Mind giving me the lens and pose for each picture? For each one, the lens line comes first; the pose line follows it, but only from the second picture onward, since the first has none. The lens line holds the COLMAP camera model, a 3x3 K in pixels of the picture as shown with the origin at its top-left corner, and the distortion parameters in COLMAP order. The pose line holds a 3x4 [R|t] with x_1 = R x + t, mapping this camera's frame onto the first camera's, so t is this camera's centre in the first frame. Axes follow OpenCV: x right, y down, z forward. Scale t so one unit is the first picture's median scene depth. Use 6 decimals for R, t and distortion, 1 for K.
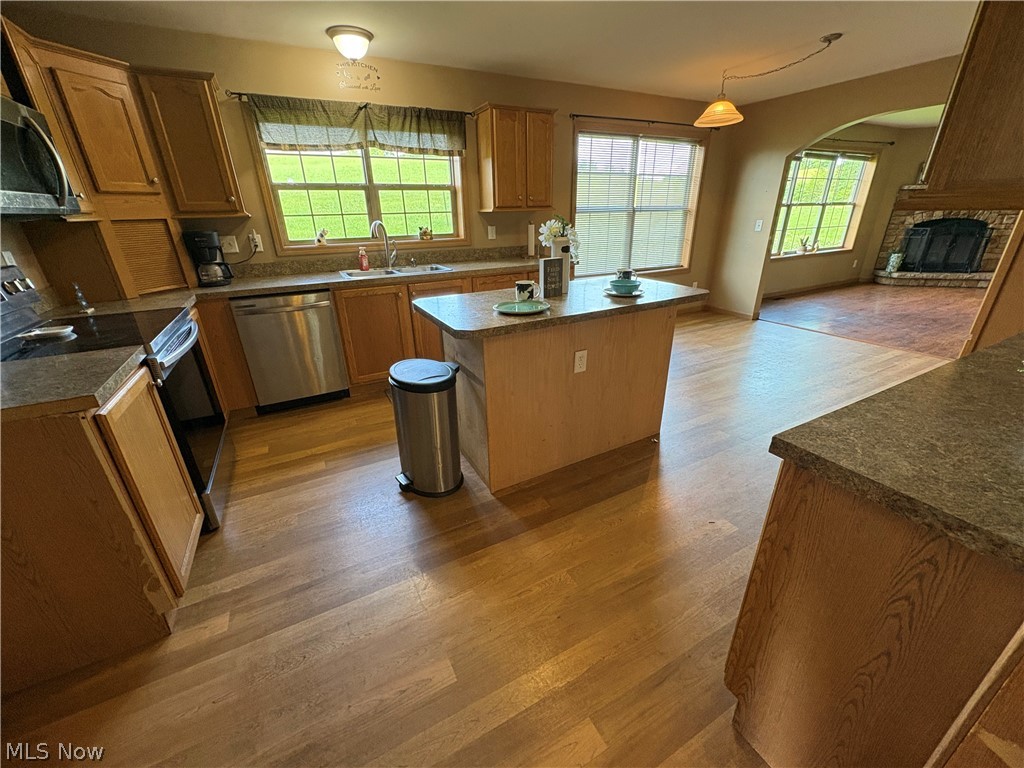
lens RADIAL K [[405.1, 0, 512.0], [0, 405.1, 384.0], [0, 0, 1]] dist [-0.001929, 0.000343]
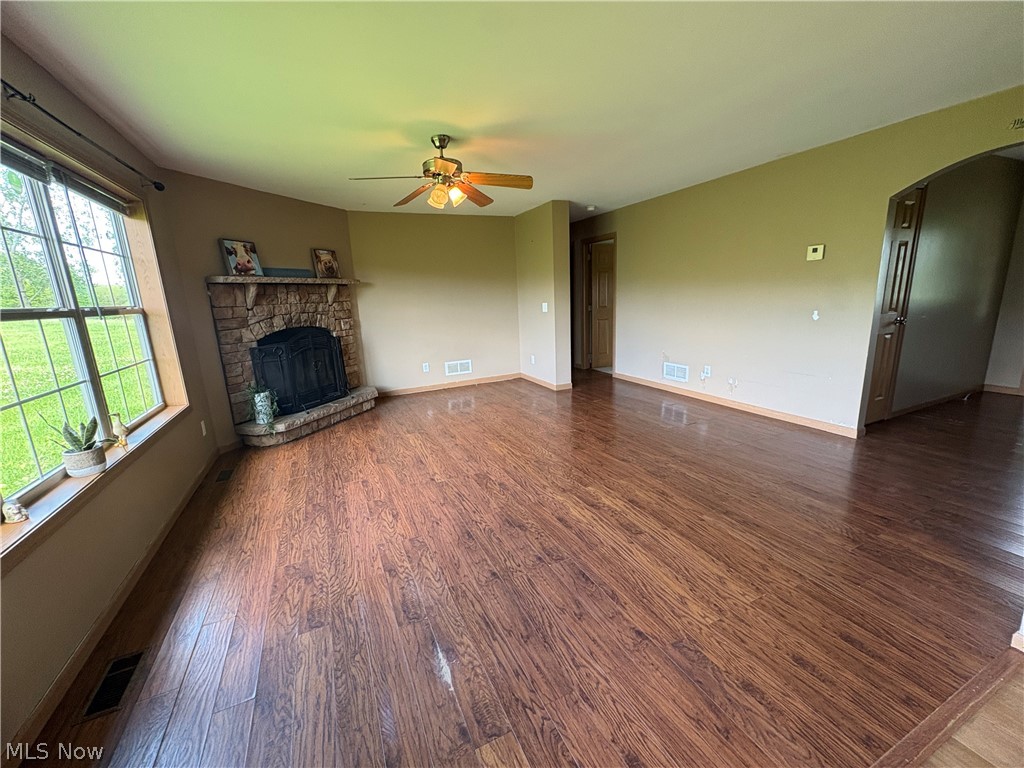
lens RADIAL K [[417.1, 0, 512.0], [0, 417.1, 384.0], [0, 0, 1]] dist [-0.000928, 0.000006]
pose [[0.049818, -0.194048, 0.979726, 0.448087], [0.432220, 0.888520, 0.154005, -0.292769], [-0.900391, 0.415785, 0.128136, 0.662769]]
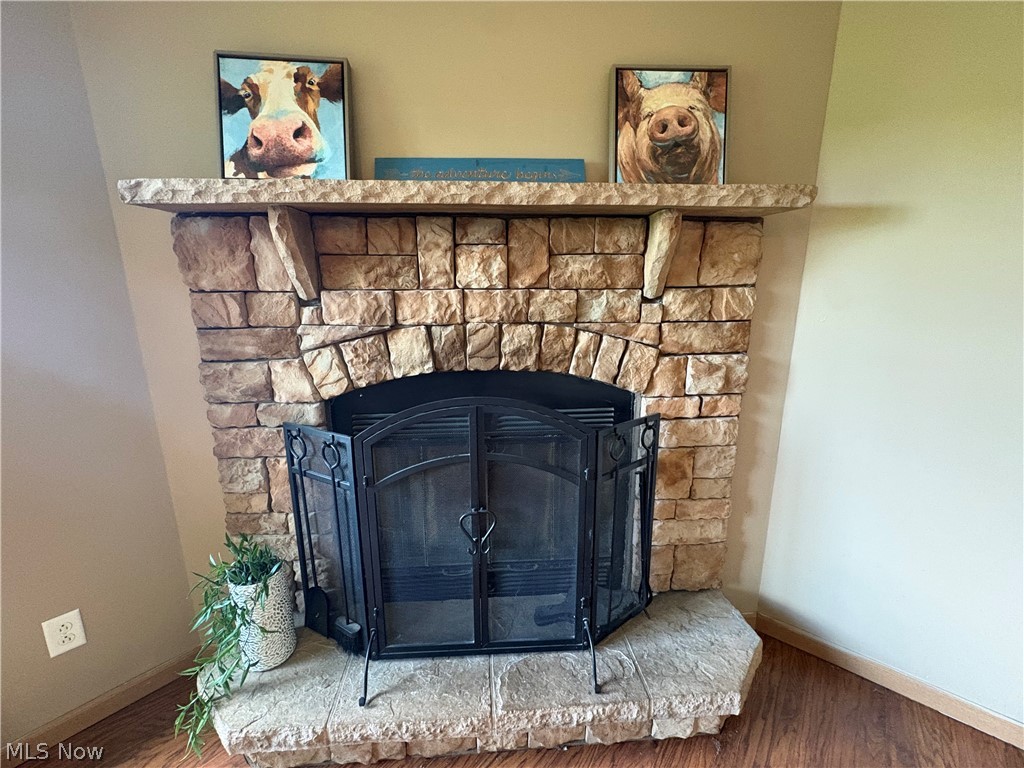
lens RADIAL K [[405.1, 0, 512.0], [0, 405.1, 384.0], [0, 0, 1]] dist [-0.001929, 0.000343]
pose [[0.932807, -0.064875, 0.354489, 1.073792], [0.133274, 0.976027, -0.172076, -0.382885], [-0.334827, 0.207758, 0.919091, 0.852296]]
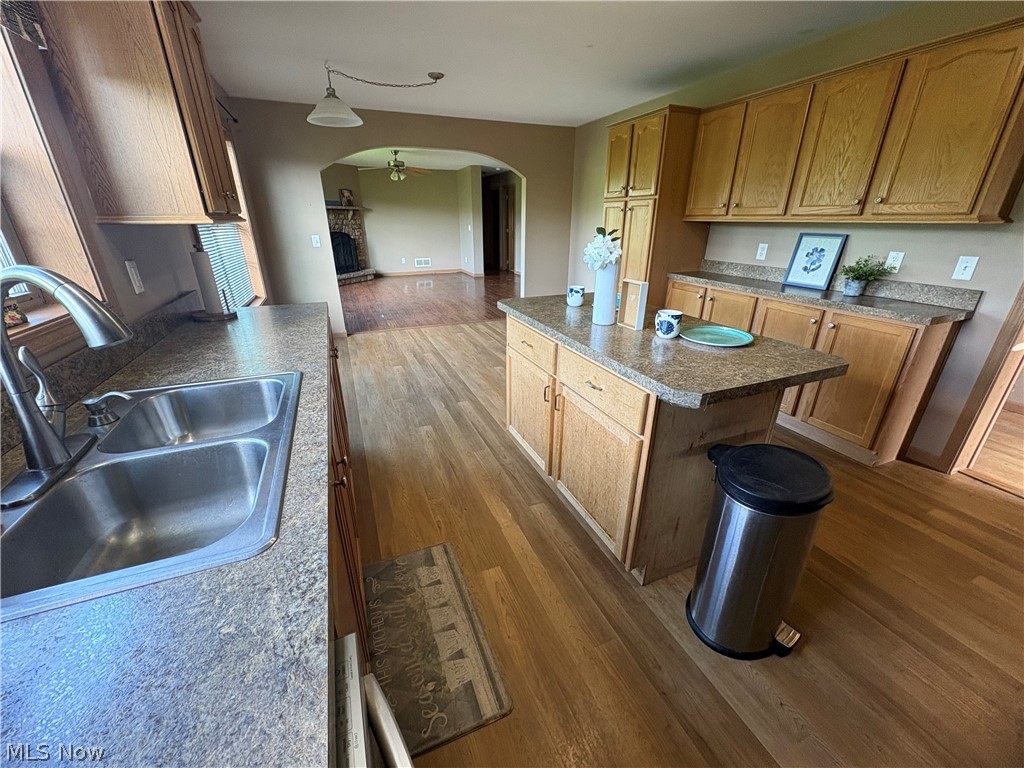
lens RADIAL K [[405.1, 0, 512.0], [0, 405.1, 384.0], [0, 0, 1]] dist [-0.001929, 0.000343]
pose [[0.087224, -0.358209, 0.929558, -0.248514], [0.390744, 0.870640, 0.298840, -0.155264], [-0.916357, 0.337153, 0.215909, 0.372814]]
